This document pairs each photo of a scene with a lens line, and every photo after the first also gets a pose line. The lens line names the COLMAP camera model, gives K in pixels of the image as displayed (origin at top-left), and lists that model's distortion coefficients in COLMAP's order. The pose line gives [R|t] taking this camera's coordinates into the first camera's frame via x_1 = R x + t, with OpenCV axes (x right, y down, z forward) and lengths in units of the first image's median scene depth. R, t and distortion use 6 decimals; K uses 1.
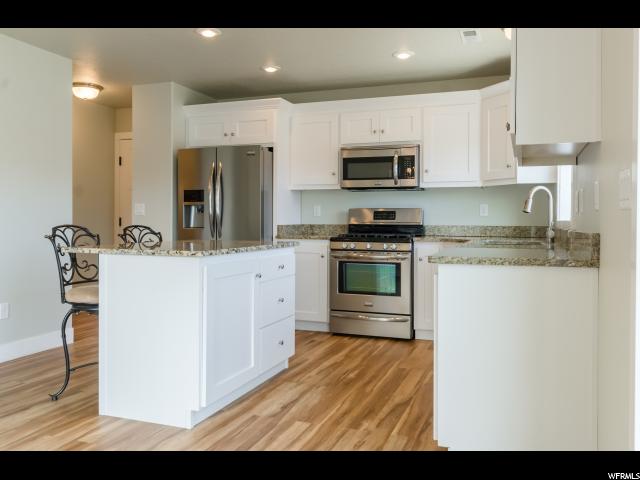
lens RADIAL K [[535.9, 0, 320.0], [0, 535.9, 240.0], [0, 0, 1]] dist [0.000477, 0.001499]
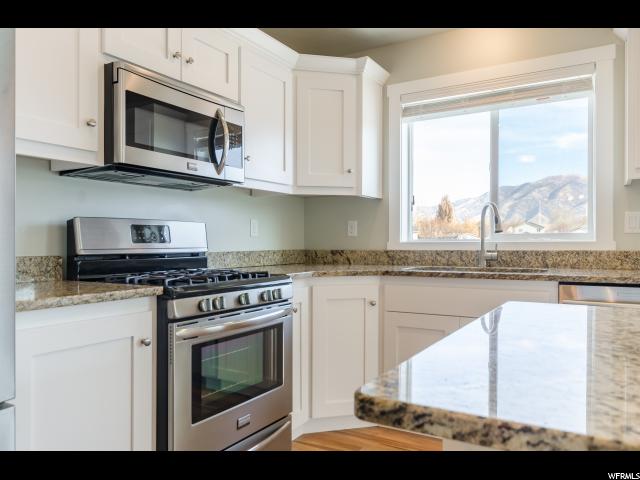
lens RADIAL K [[486.3, 0, 320.4], [0, 486.3, 251.1], [0, 0, 1]] dist [-0.001552, 0.000523]
pose [[0.171832, -0.022972, 0.984858, -0.300122], [0.042633, 0.998965, 0.015863, -0.032673], [-0.984203, 0.039261, 0.172634, 0.815201]]
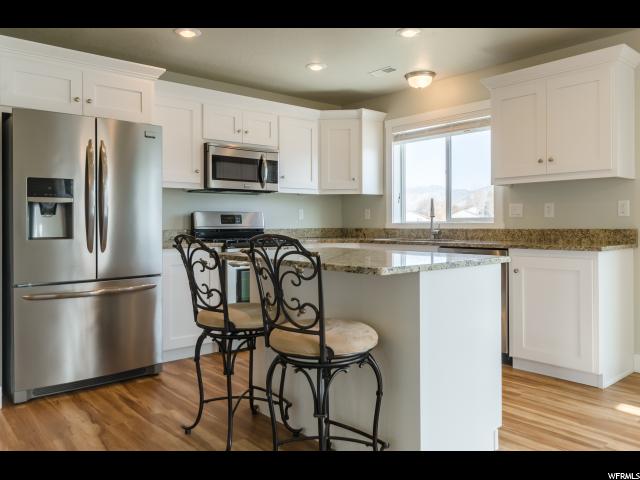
lens RADIAL K [[499.1, 0, 320.0], [0, 499.1, 240.0], [0, 0, 1]] dist [-0.004873, -0.000627]
pose [[0.472211, -0.036276, 0.880739, -0.617606], [0.039990, 0.999006, 0.019706, -0.021323], [-0.880578, 0.025915, 0.473193, 0.466150]]
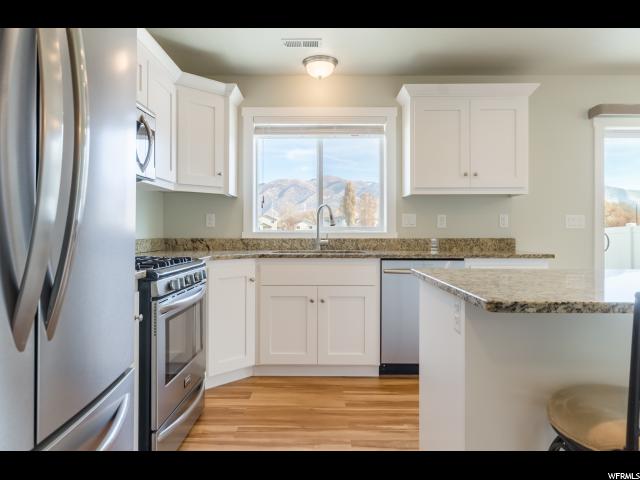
lens RADIAL K [[425.2, 0, 320.0], [0, 425.2, 240.0], [0, 0, 1]] dist [0.001313, -0.000017]
pose [[-0.355400, -0.024647, 0.934389, -0.359125], [0.032008, 0.998745, 0.038519, -0.040709], [-0.934166, 0.043597, -0.354165, 0.973426]]
